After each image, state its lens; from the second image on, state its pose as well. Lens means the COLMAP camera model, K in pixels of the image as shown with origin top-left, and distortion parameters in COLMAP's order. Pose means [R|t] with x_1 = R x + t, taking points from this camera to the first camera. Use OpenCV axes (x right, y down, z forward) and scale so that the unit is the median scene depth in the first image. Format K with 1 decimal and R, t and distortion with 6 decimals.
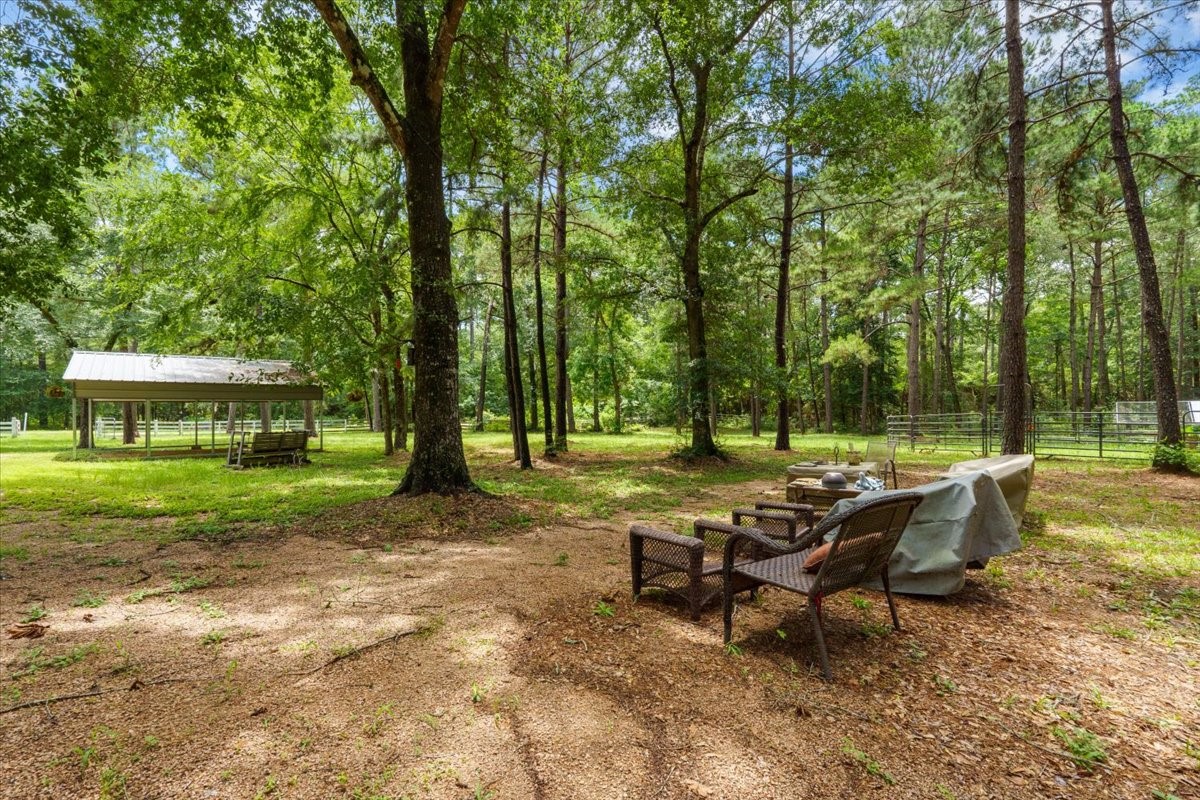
lens RADIAL K [[553.8, 0, 597.0], [0, 553.8, 418.4], [0, 0, 1]] dist [-0.002191, -0.000476]
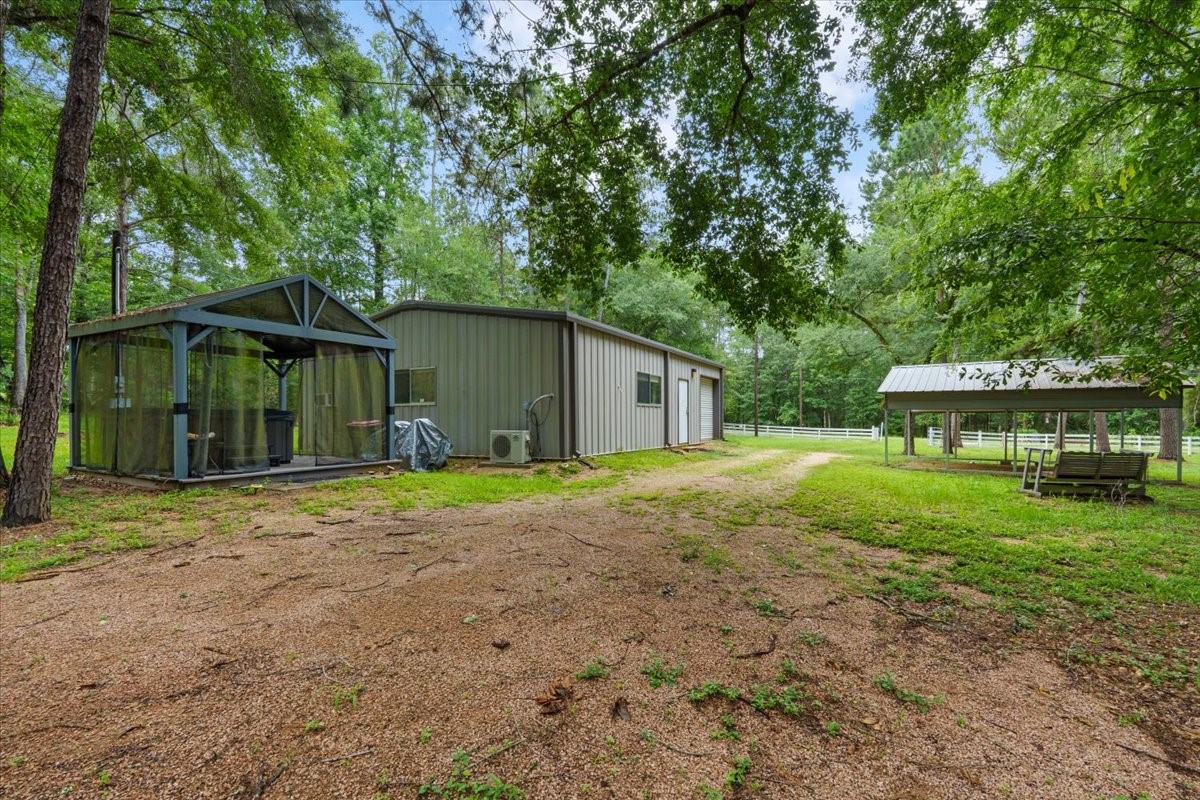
lens RADIAL K [[553.8, 0, 597.0], [0, 553.8, 418.4], [0, 0, 1]] dist [-0.002191, -0.000476]
pose [[0.269651, 0.003923, -0.962950, -0.058154], [-0.024325, 0.999700, -0.002738, -0.001762], [0.962651, 0.024162, 0.269665, 0.183356]]
